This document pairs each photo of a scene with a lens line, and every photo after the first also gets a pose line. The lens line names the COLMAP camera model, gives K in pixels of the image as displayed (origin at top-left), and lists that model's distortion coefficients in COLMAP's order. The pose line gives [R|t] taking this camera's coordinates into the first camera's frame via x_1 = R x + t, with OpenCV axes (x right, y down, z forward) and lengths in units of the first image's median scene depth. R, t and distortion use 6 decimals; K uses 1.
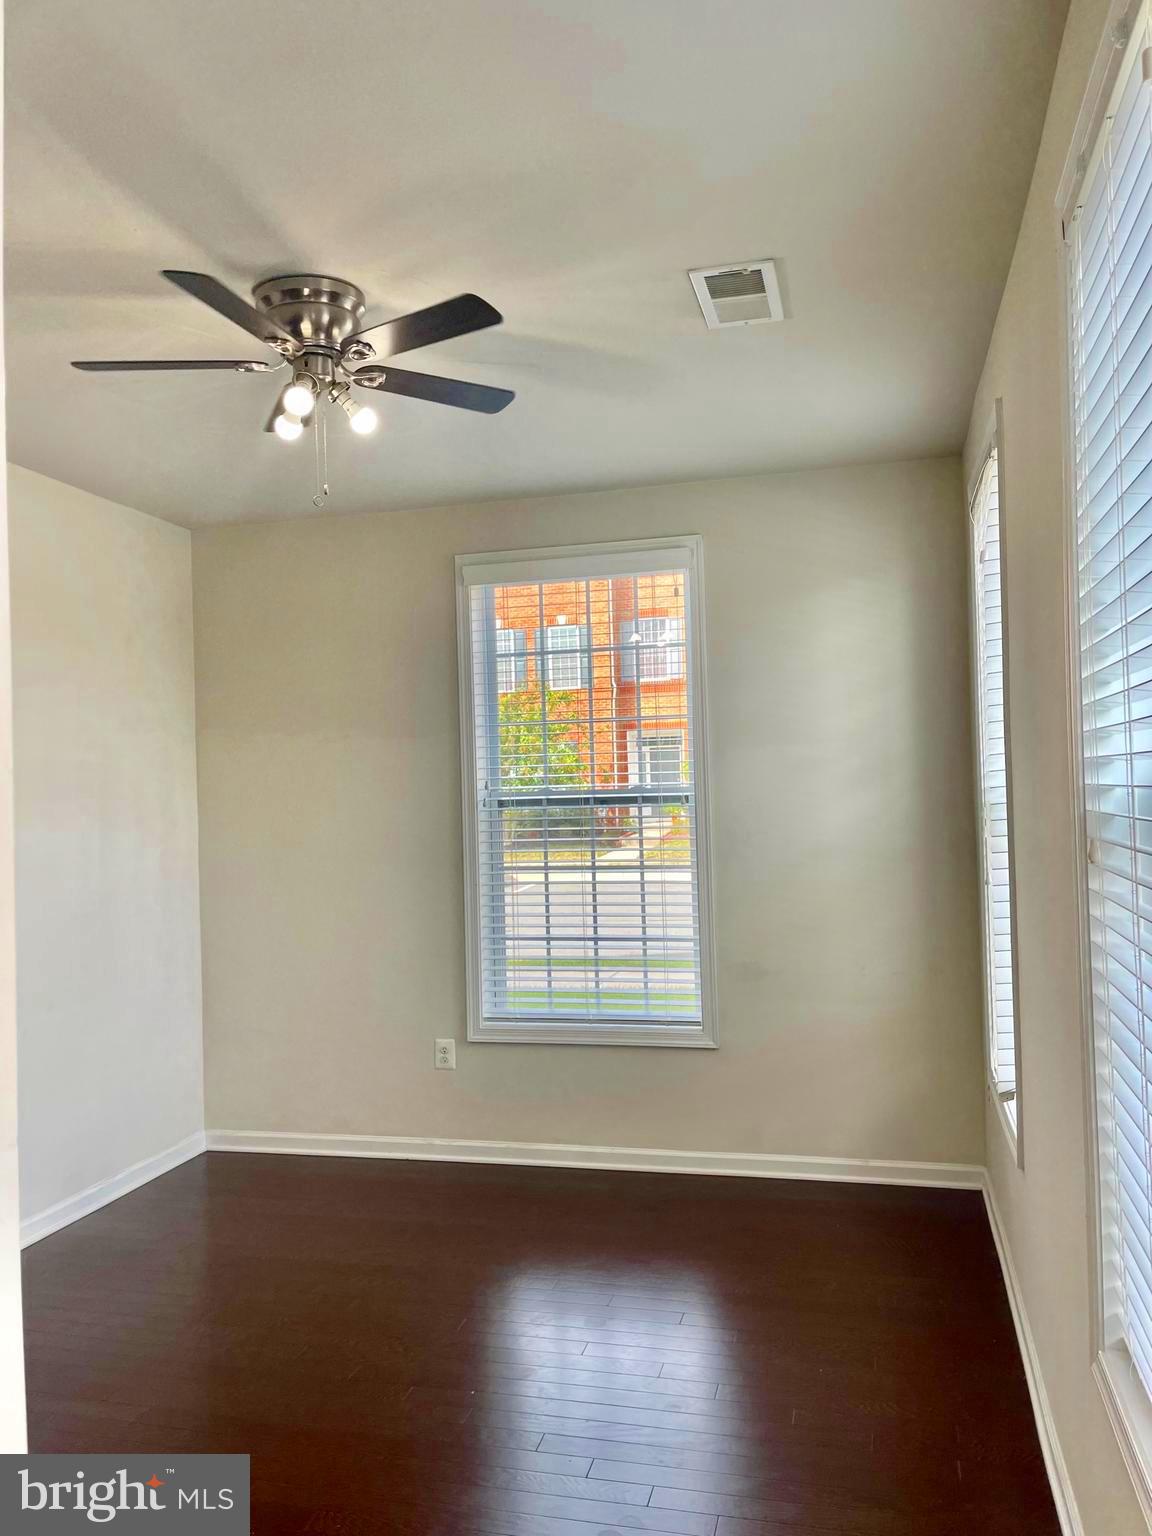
lens RADIAL K [[1174.0, 0, 574.3], [0, 1174.0, 771.9], [0, 0, 1]] dist [0.054453, -0.045853]
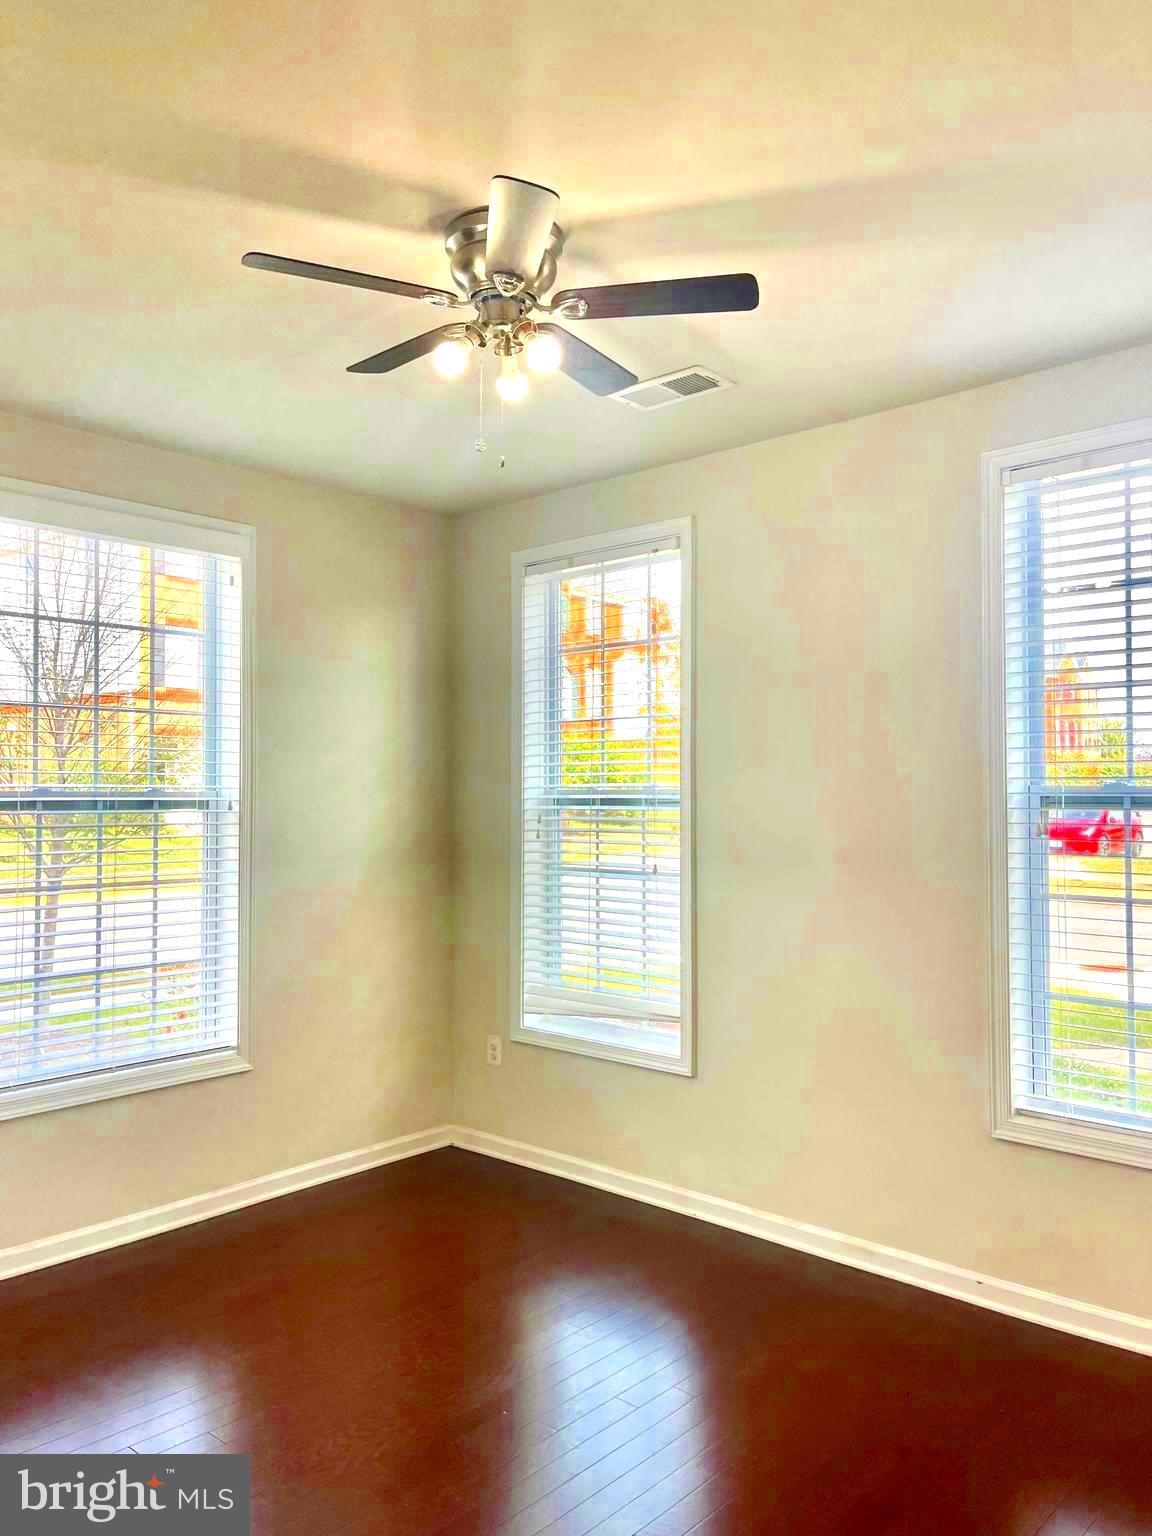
lens RADIAL K [[1174.0, 0, 574.3], [0, 1174.0, 767.0], [0, 0, 1]] dist [0.054453, -0.045853]
pose [[0.452348, 0.053646, 0.890227, -0.616933], [-0.029883, 0.998540, -0.044988, 0.027166], [-0.891341, -0.006253, 0.453290, 0.342552]]
